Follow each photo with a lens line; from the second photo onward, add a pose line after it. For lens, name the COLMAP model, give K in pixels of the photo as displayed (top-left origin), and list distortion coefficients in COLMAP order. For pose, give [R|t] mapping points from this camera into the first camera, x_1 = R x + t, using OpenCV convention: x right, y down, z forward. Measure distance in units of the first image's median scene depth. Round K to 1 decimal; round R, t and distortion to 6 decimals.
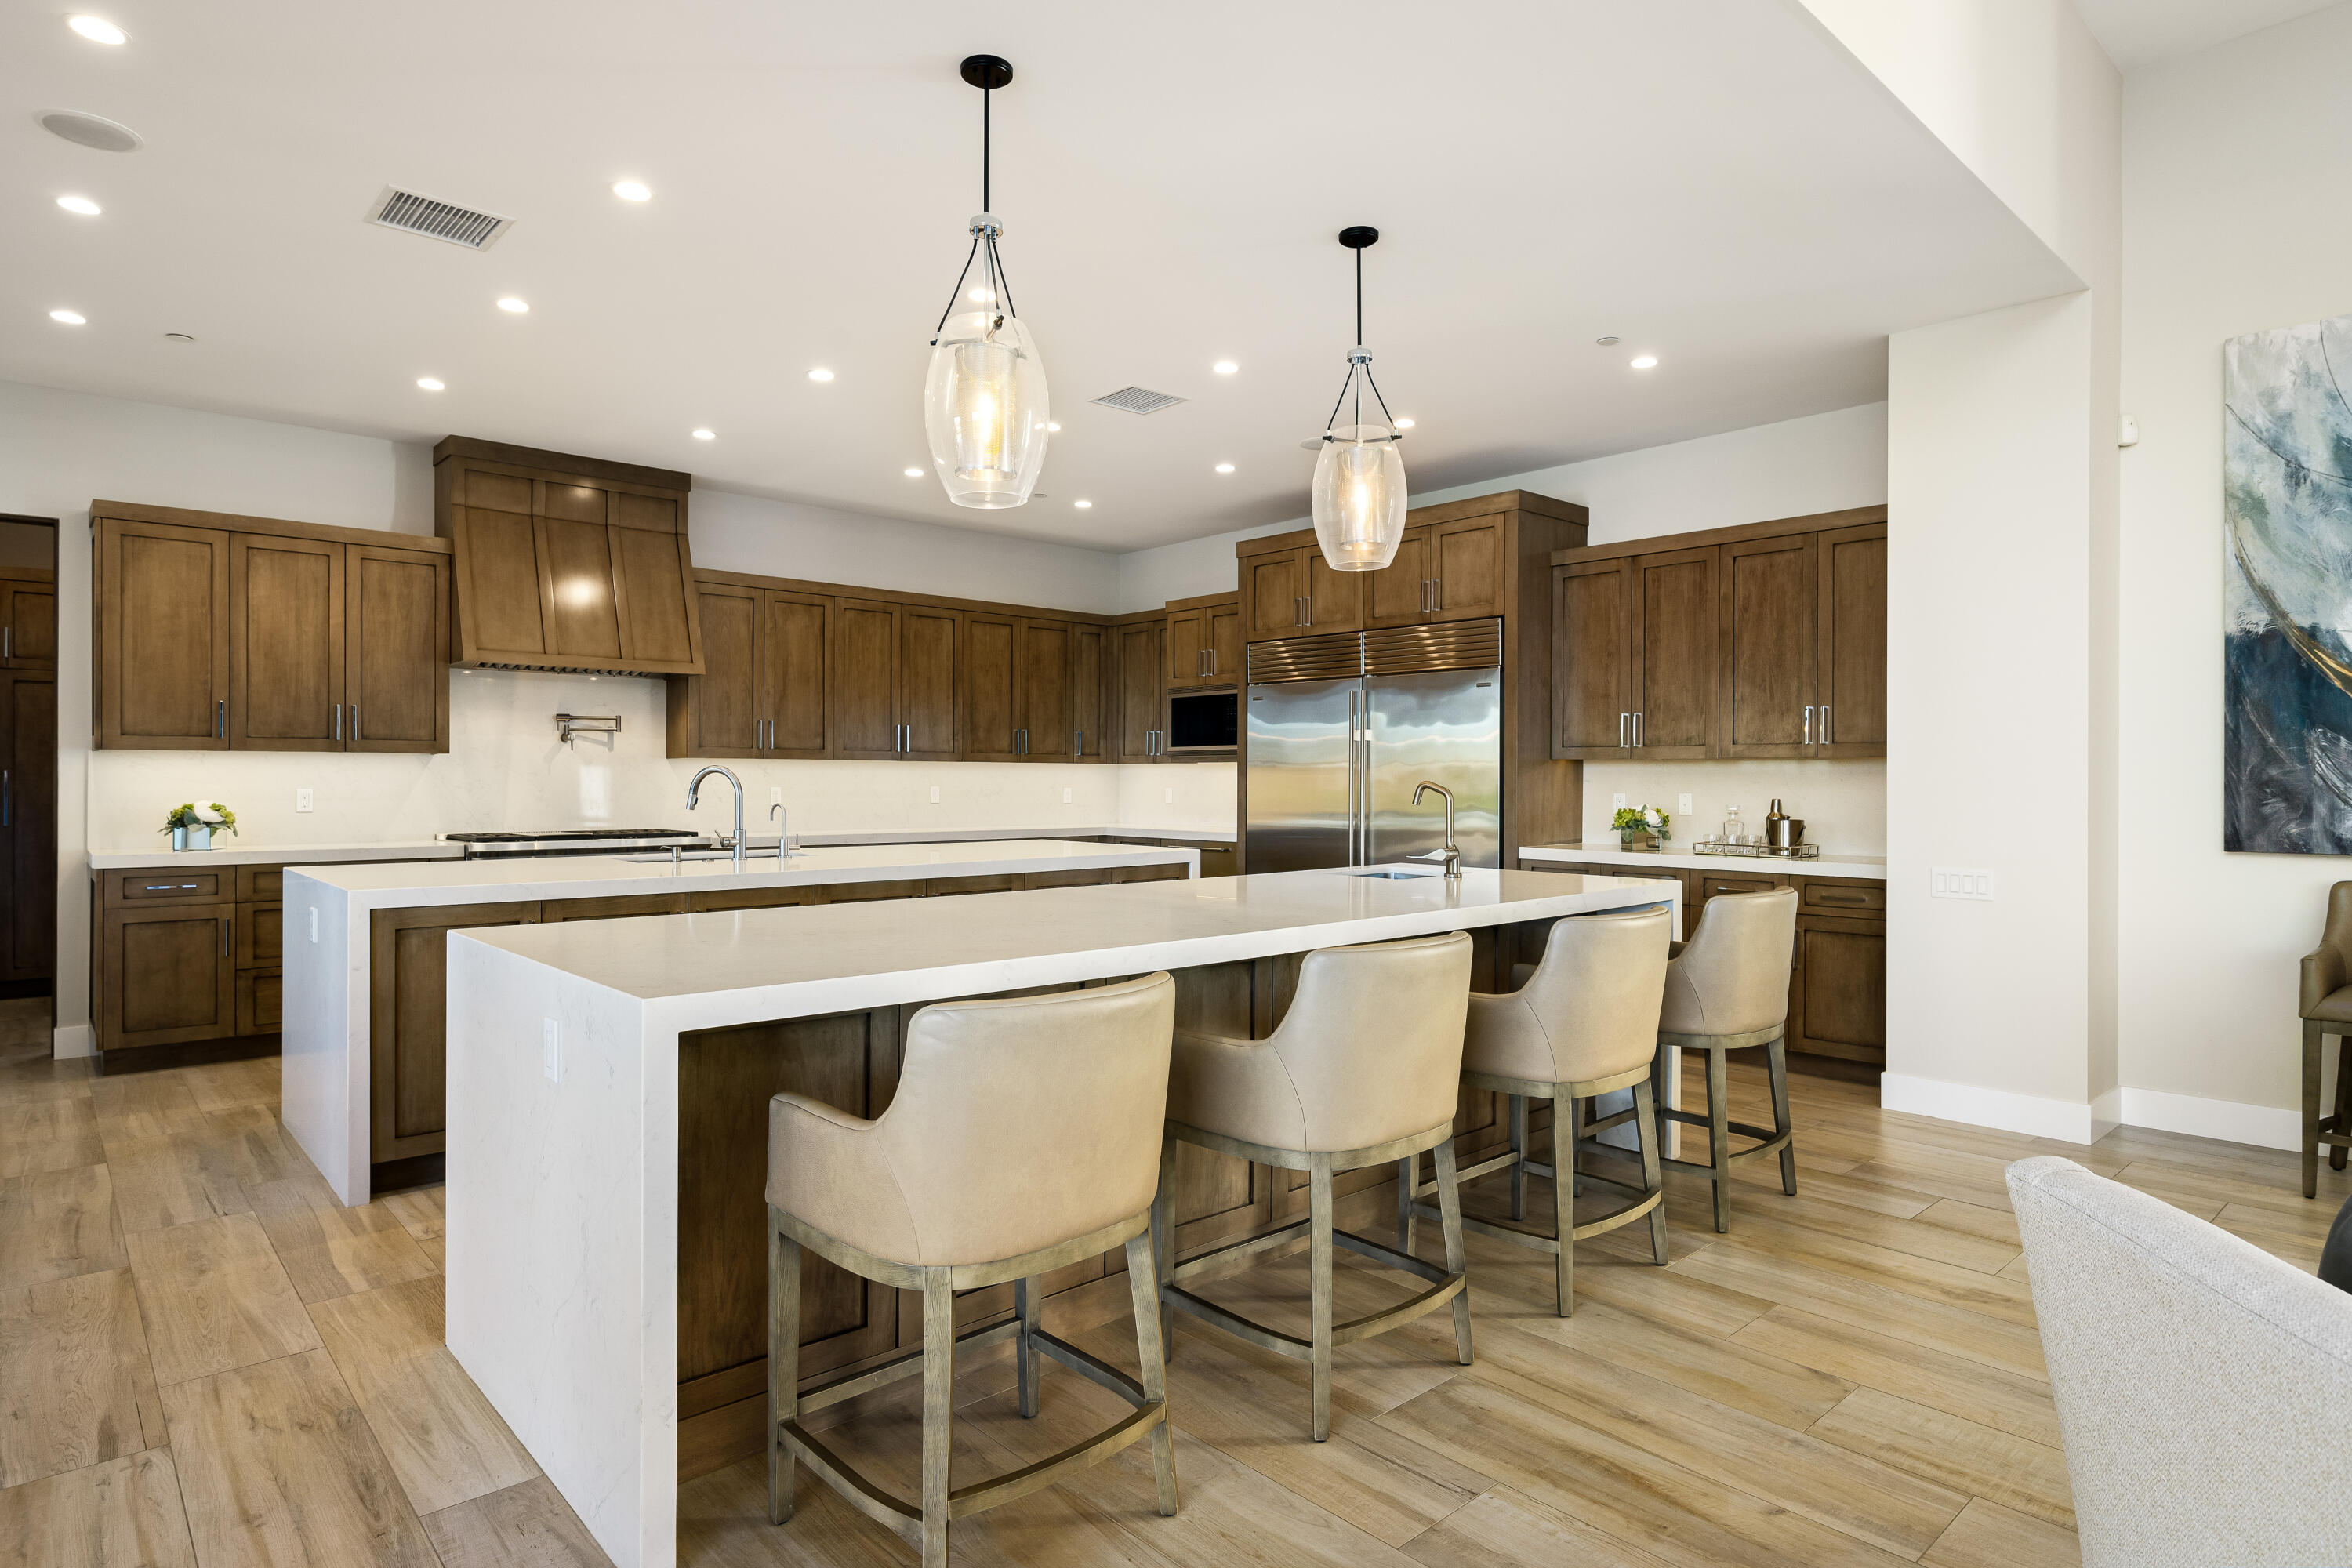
lens RADIAL K [[1271.2, 0, 1173.0], [0, 1271.2, 779.0], [0, 0, 1]] dist [0.004195, 0.001307]
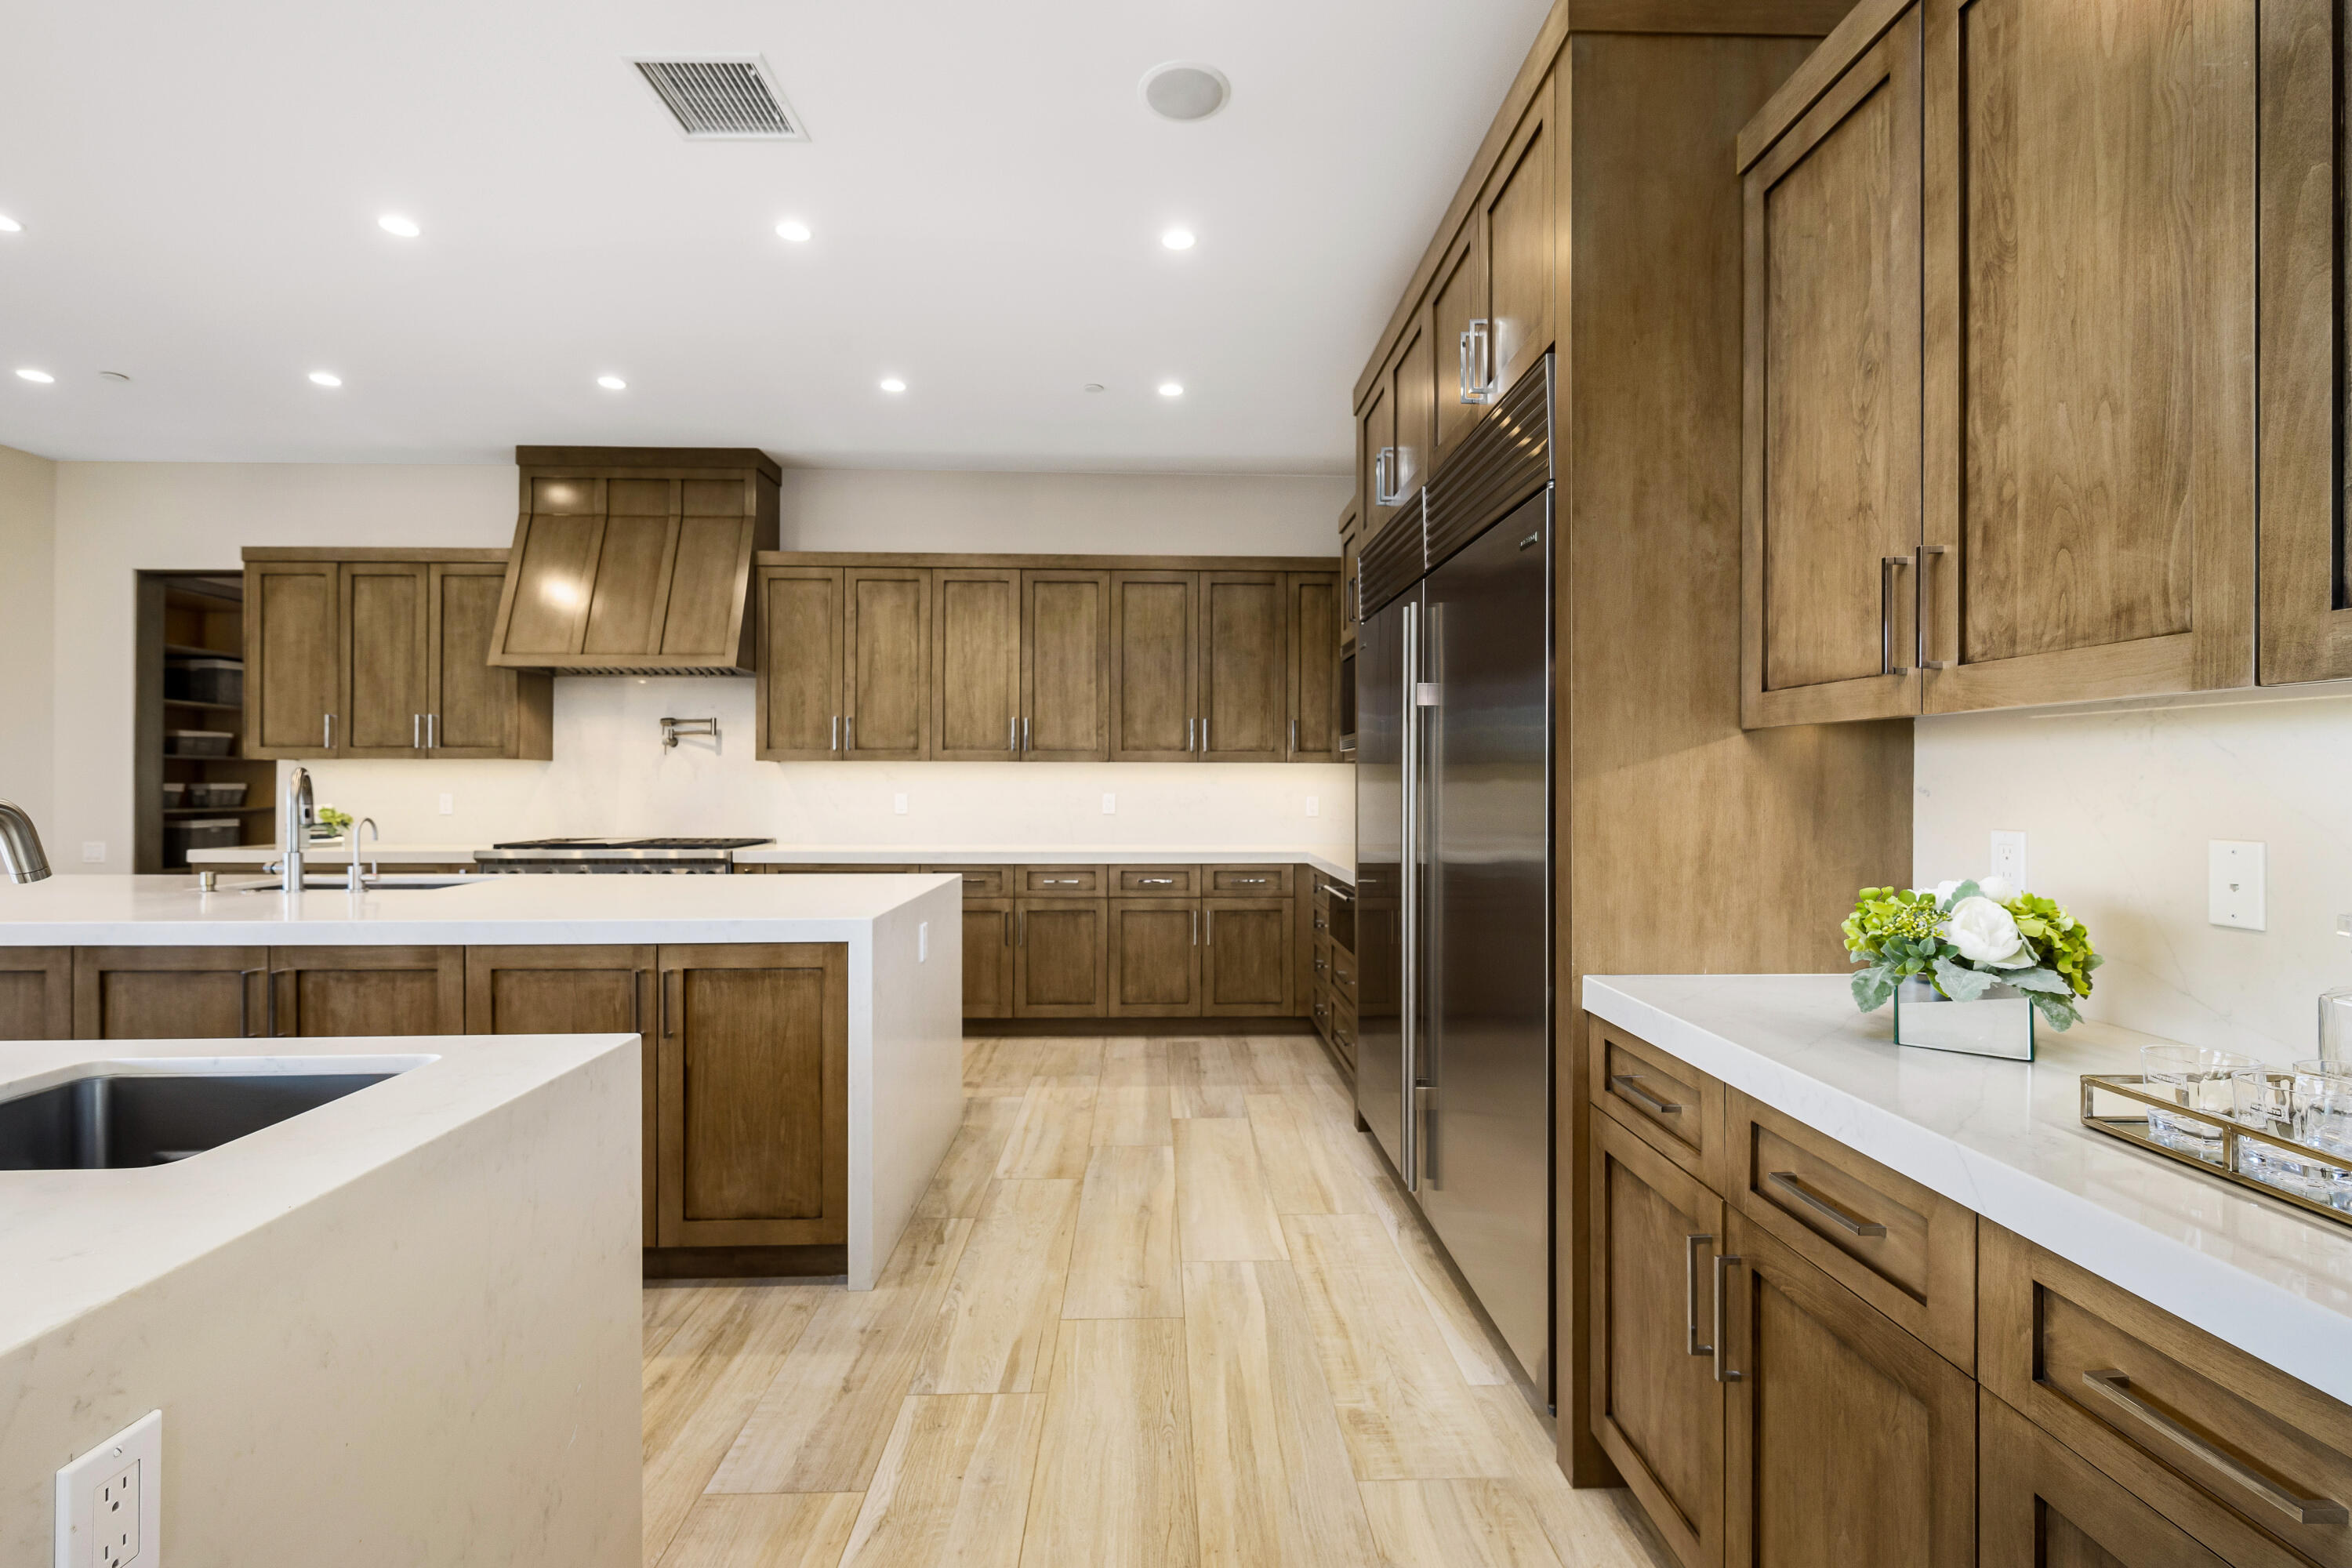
lens RADIAL K [[1047.5, 0, 1182.0], [0, 1047.5, 776.2], [0, 0, 1]] dist [-0.000568, -0.000643]
pose [[0.766920, -0.005174, -0.641722, 0.376949], [0.000353, 0.999971, -0.007641, -0.000024], [0.641743, 0.005634, 0.766899, 0.705525]]
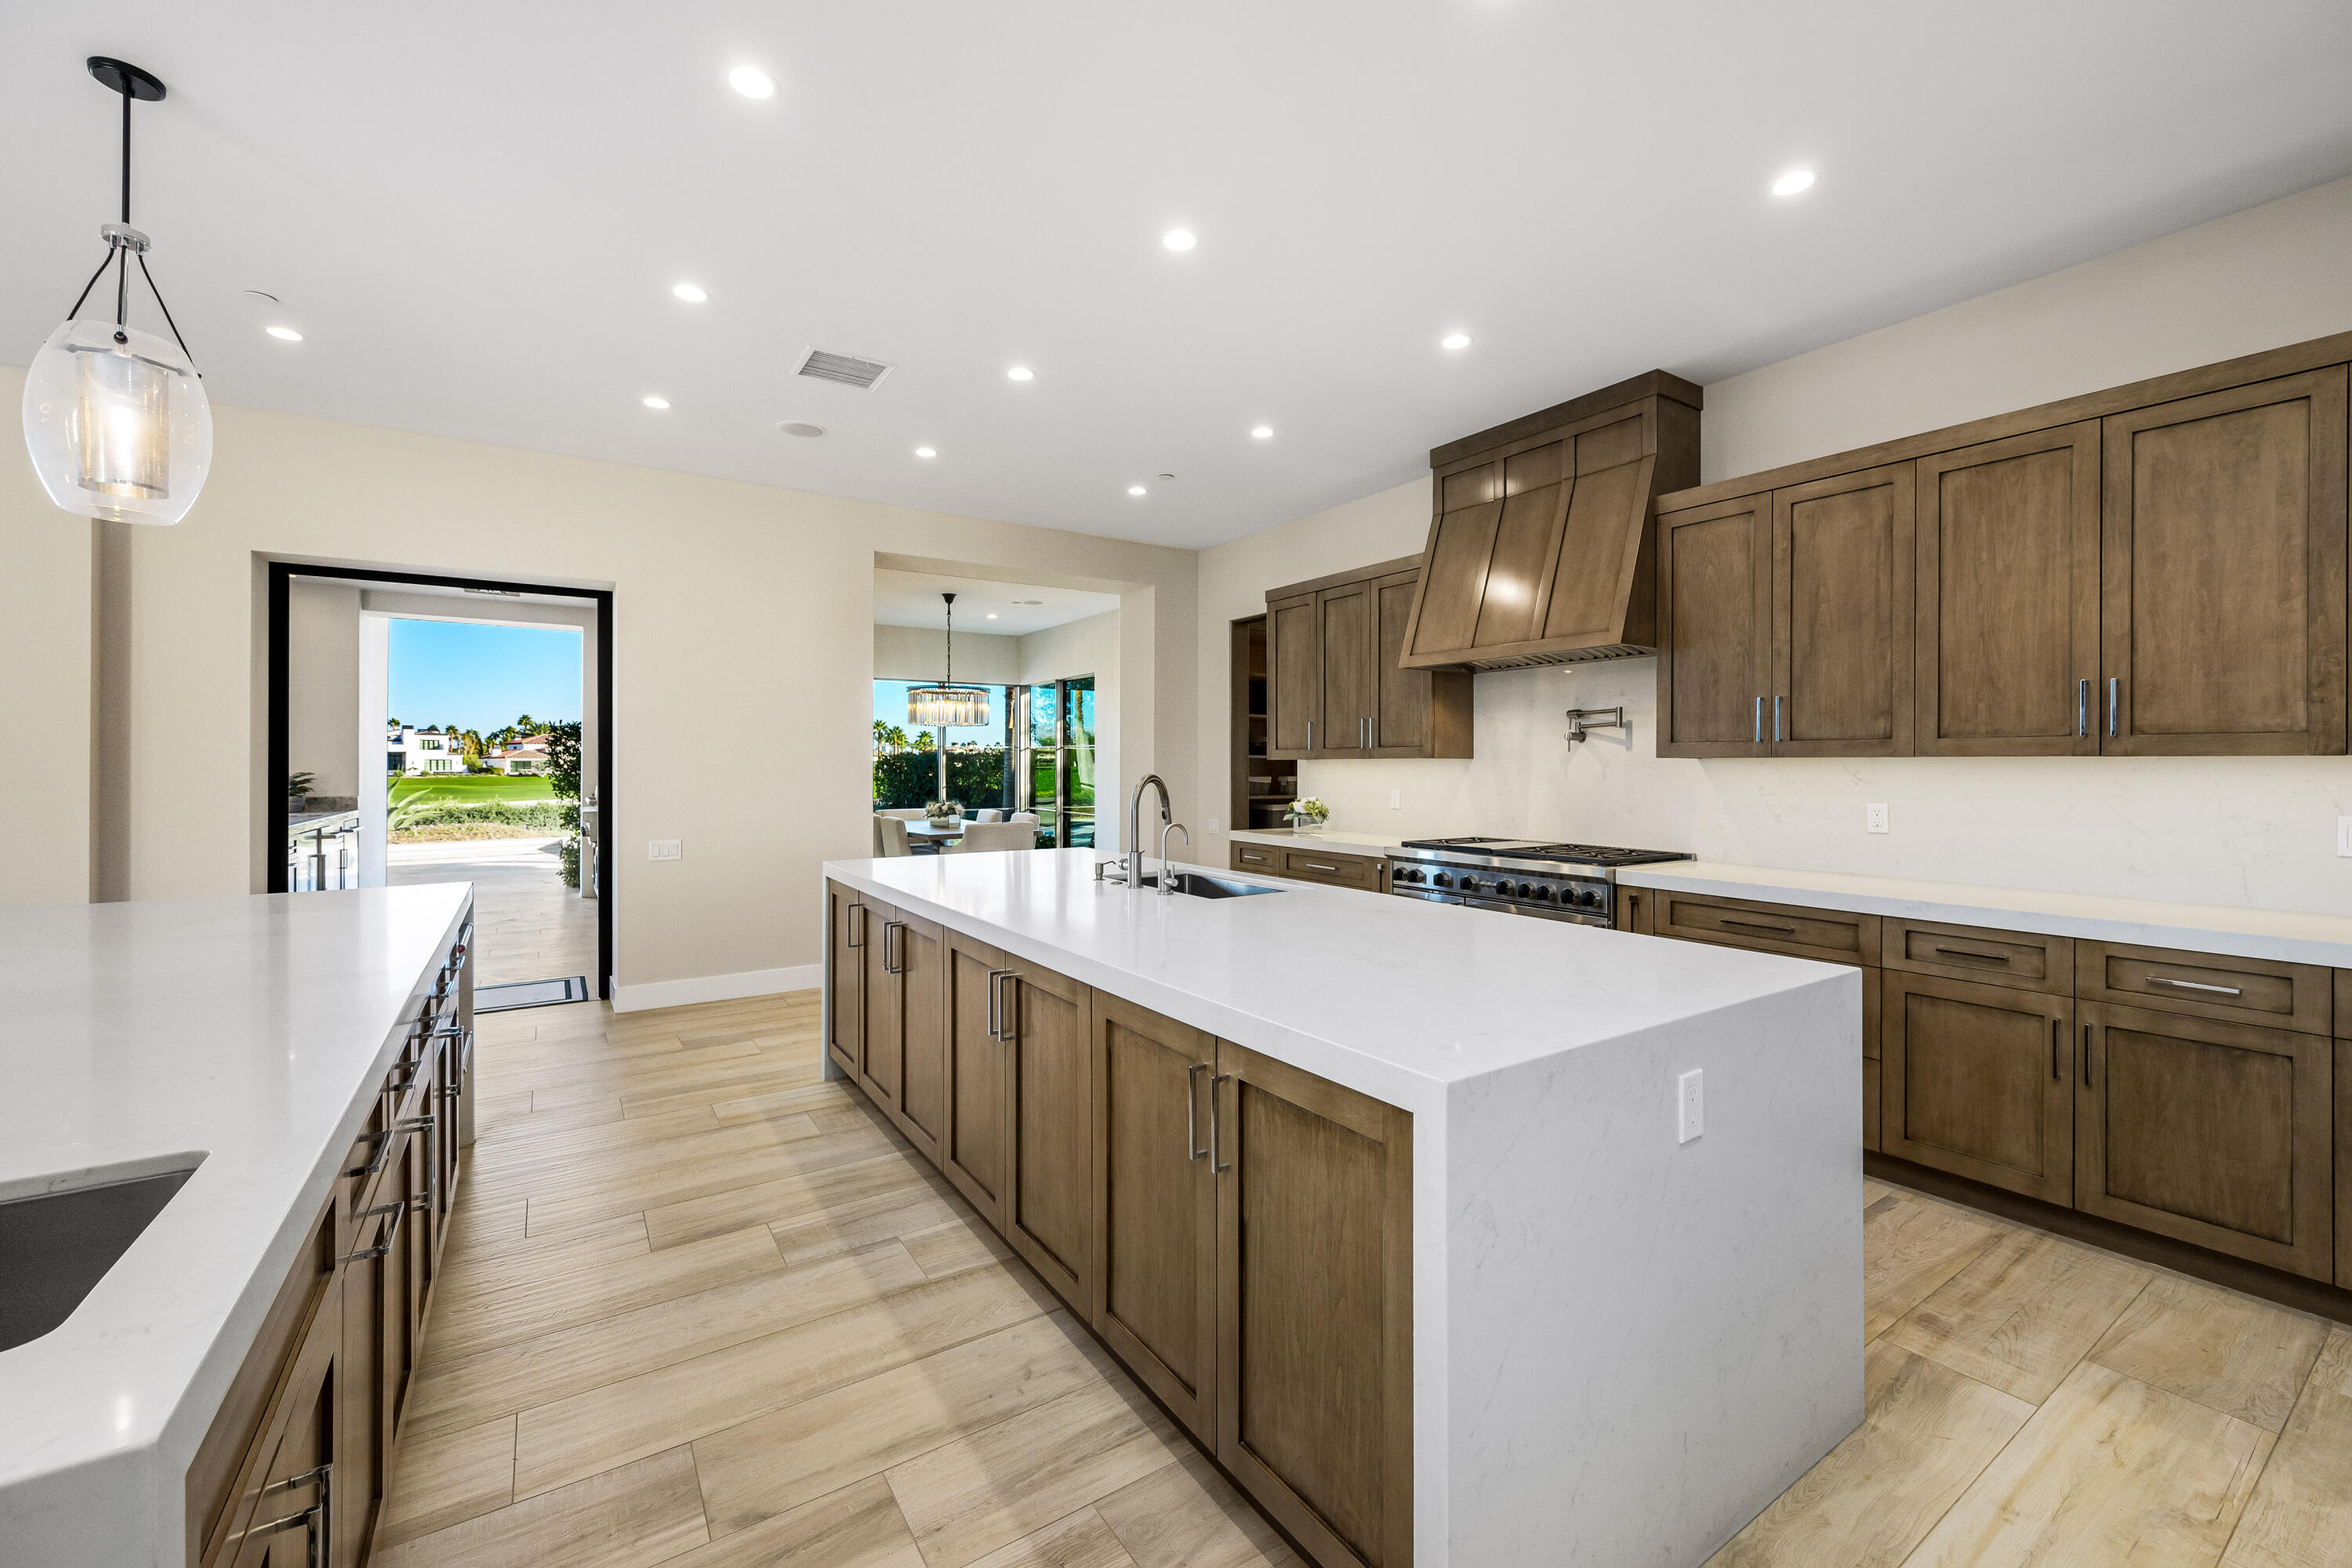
lens RADIAL K [[948.6, 0, 1190.1], [0, 948.6, 763.7], [0, 0, 1]] dist [-0.000907, 0.000390]
pose [[-0.136099, -0.004264, -0.990686, 0.221020], [-0.001311, 0.999991, -0.004124, -0.012389], [0.990694, 0.000738, -0.136103, 0.917311]]
